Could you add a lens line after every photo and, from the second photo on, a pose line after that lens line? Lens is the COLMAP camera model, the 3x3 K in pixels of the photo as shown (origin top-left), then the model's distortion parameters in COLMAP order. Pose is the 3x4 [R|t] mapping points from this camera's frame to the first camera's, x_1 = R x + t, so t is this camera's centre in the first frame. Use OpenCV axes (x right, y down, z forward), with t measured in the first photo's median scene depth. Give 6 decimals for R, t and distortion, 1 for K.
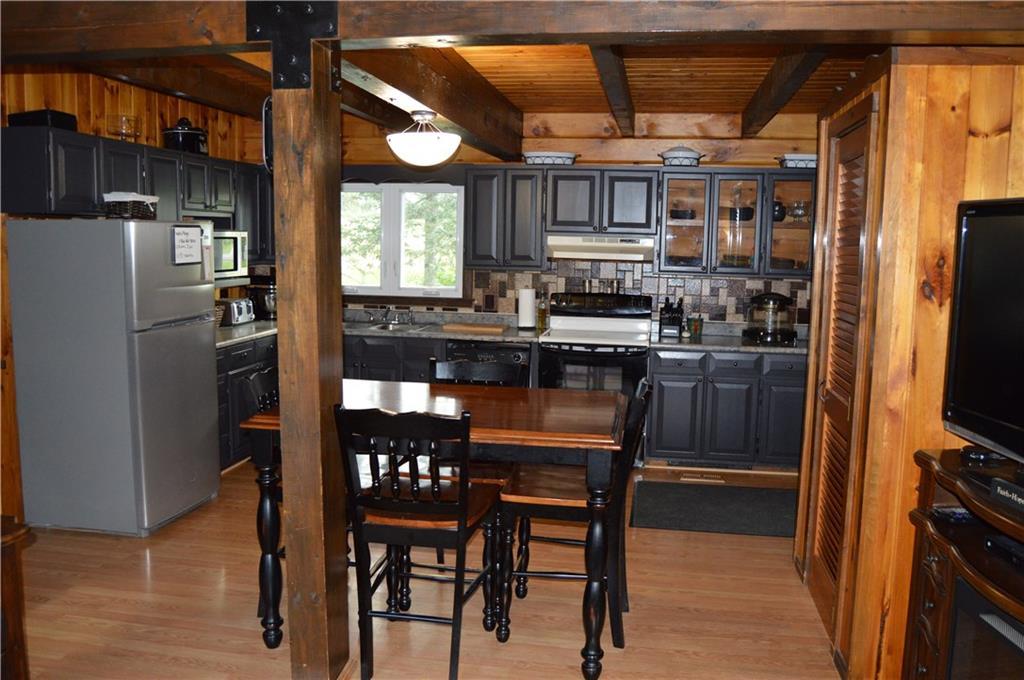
lens RADIAL K [[795.1, 0, 512.0], [0, 795.1, 340.0], [0, 0, 1]] dist [-0.096774, 0.043699]
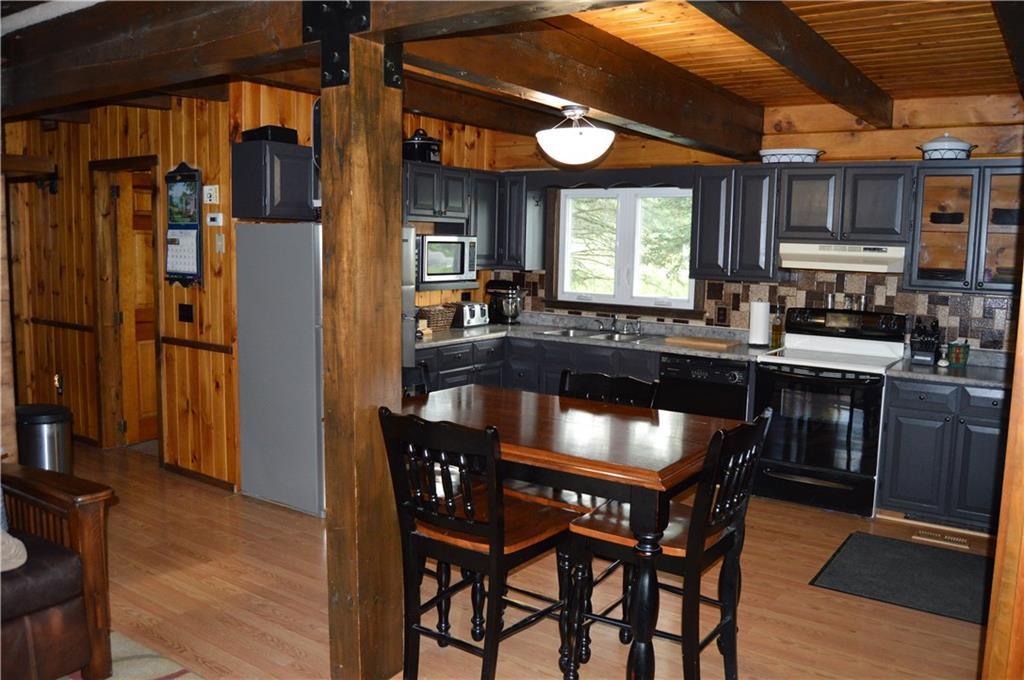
lens RADIAL K [[795.1, 0, 512.0], [0, 795.1, 340.0], [0, 0, 1]] dist [-0.096774, 0.043699]
pose [[0.909643, 0.051496, -0.412187, 0.139794], [-0.057472, 0.998345, -0.002107, -0.003495], [0.411396, 0.025606, 0.911097, 0.075408]]
